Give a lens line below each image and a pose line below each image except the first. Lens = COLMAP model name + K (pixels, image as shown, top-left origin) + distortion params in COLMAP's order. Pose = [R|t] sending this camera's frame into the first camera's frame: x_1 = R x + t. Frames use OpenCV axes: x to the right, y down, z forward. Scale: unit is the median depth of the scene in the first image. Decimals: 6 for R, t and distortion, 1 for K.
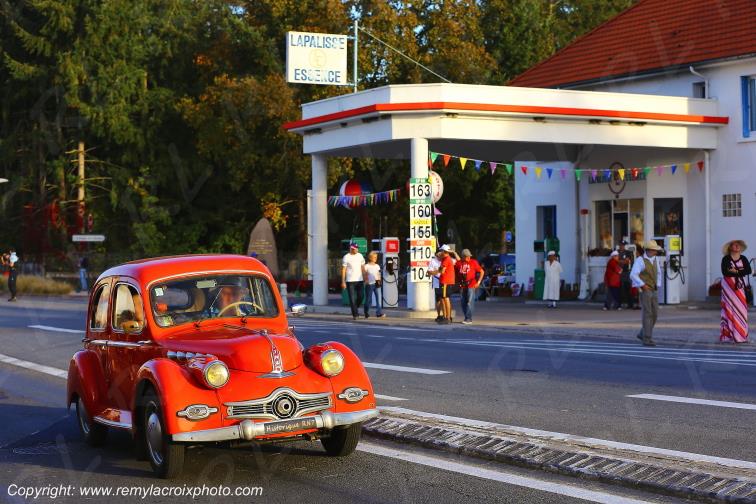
lens RADIAL K [[1522.3, 0, 378.0], [0, 1522.3, 252.0], [0, 0, 1]] dist [-0.272435, -0.123563]
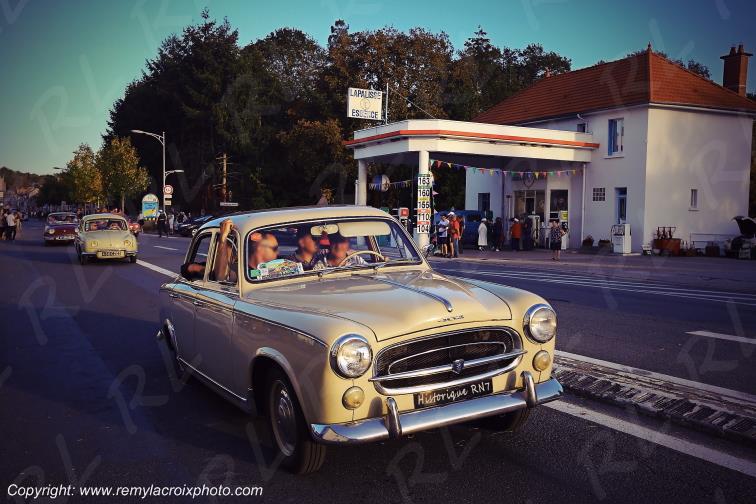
lens RADIAL K [[765.0, 0, 378.0], [0, 765.0, 252.0], [0, 0, 1]] dist [0.003095, 0.001760]
pose [[0.999591, 0.027514, 0.007763, -0.026728], [-0.027838, 0.998587, 0.045277, 0.002451], [-0.006507, -0.045475, 0.998944, 0.106830]]
